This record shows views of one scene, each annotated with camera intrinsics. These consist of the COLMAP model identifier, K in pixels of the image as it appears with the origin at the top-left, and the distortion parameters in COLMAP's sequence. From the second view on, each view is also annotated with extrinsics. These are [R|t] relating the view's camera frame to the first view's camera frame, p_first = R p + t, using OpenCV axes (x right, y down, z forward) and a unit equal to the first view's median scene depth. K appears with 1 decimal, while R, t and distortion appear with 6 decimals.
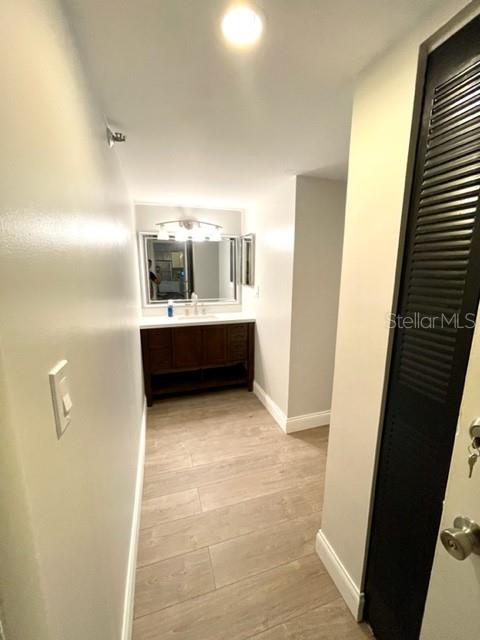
lens RADIAL K [[261.2, 0, 240.0], [0, 261.2, 320.0], [0, 0, 1]] dist [-0.000008, 0.000362]
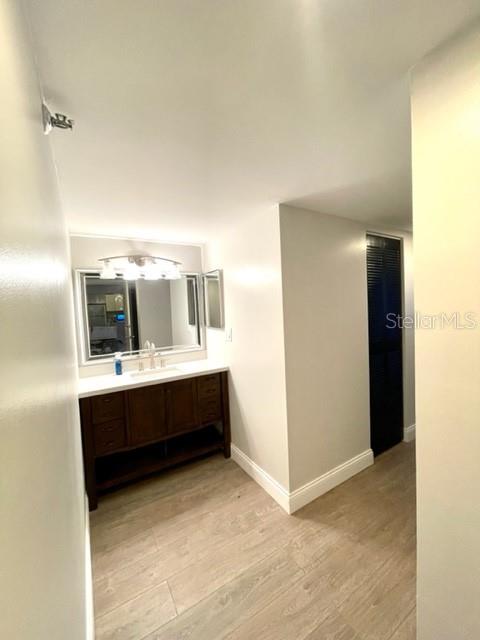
lens RADIAL K [[261.2, 0, 240.0], [0, 261.2, 320.0], [0, 0, 1]] dist [-0.000008, 0.000362]
pose [[0.970612, -0.055266, 0.234220, -0.096609], [0.088800, 0.986840, -0.135138, -0.037492], [-0.223669, 0.151965, 0.962745, 0.159009]]
